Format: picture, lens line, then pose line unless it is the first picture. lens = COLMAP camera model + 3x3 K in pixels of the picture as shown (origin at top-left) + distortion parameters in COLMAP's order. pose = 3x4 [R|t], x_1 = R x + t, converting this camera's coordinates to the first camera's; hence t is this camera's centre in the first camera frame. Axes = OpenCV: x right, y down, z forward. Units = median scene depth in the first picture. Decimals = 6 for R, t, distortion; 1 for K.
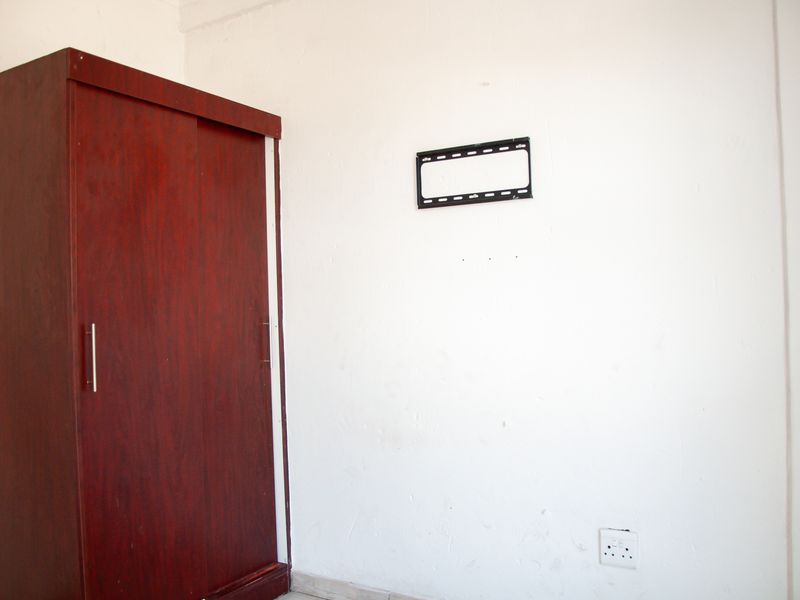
lens RADIAL K [[700.8, 0, 400.0], [0, 700.8, 300.0], [0, 0, 1]] dist [-0.164440, 0.125560]
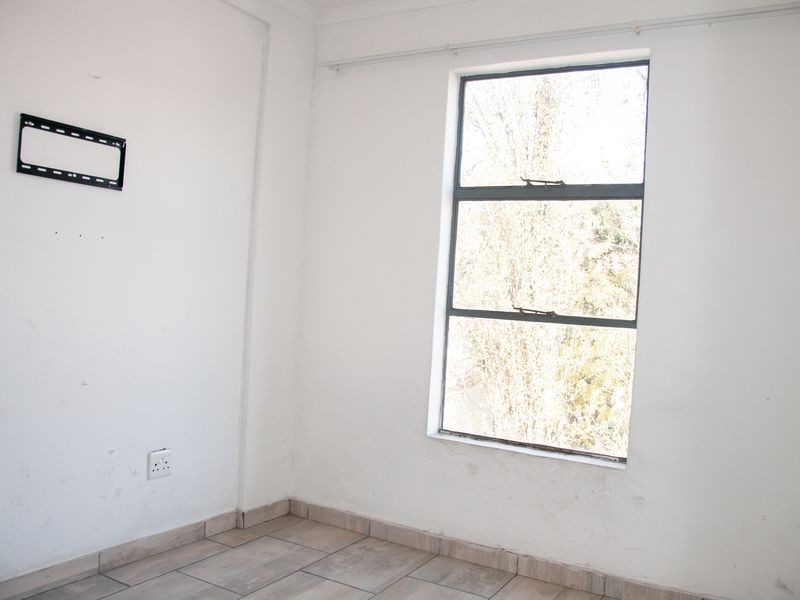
lens RADIAL K [[700.8, 0, 400.0], [0, 700.8, 300.0], [0, 0, 1]] dist [-0.164440, 0.125560]
pose [[-0.007724, 0.014267, 0.999868, -0.971298], [-0.066450, 0.997681, -0.014749, 0.025496], [-0.997760, -0.066555, -0.006758, 0.510208]]
